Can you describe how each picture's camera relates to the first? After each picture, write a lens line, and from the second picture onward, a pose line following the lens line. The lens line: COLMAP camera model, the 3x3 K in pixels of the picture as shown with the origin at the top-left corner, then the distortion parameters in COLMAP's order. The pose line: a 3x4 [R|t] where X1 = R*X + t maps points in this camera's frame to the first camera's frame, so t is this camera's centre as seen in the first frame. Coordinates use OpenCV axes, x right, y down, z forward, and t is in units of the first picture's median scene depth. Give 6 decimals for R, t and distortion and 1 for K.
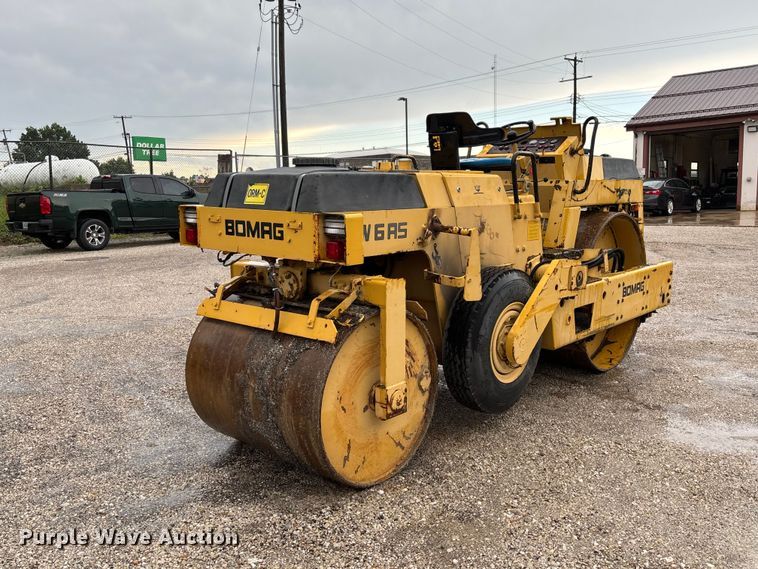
lens RADIAL K [[664.9, 0, 379.0], [0, 664.9, 284.5], [0, 0, 1]] dist [0.113185, -0.008883]
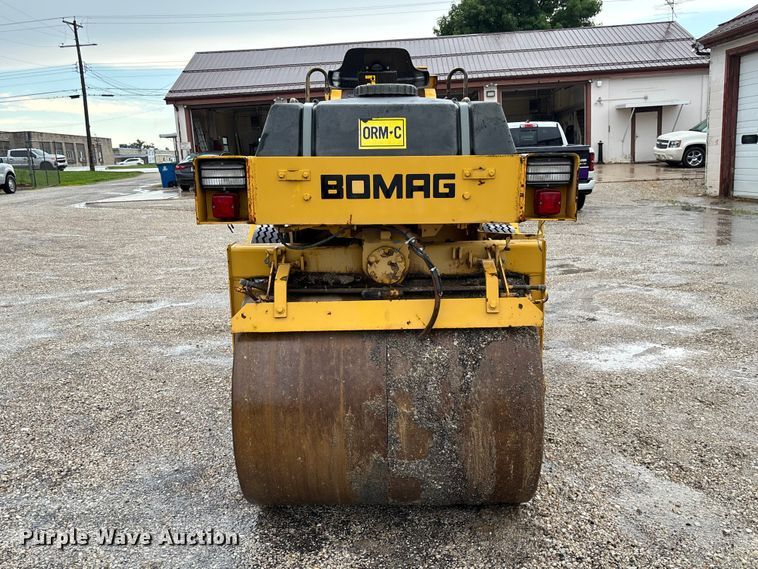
lens RADIAL K [[664.9, 0, 379.0], [0, 664.9, 284.5], [0, 0, 1]] dist [0.113185, -0.008883]
pose [[0.755501, -0.138204, 0.640405, -0.638685], [0.115725, 0.990278, 0.077186, -0.036950], [-0.644846, 0.015797, 0.764149, 0.488264]]
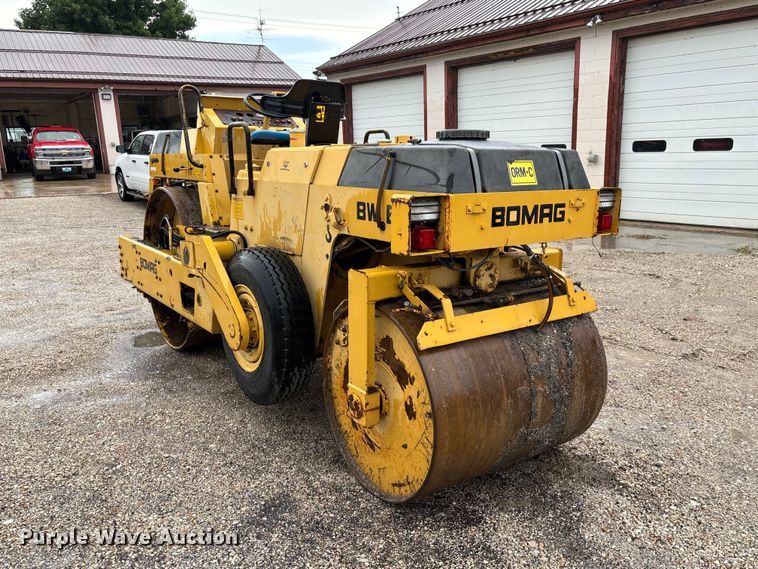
lens RADIAL K [[628.3, 0, 379.0], [0, 628.3, 284.5], [0, 0, 1]] dist [0.115762, -0.197261]
pose [[0.239155, -0.195462, 0.951104, -1.017134], [0.145593, 0.975674, 0.163902, -0.155272], [-0.960004, 0.099276, 0.261795, 0.977384]]
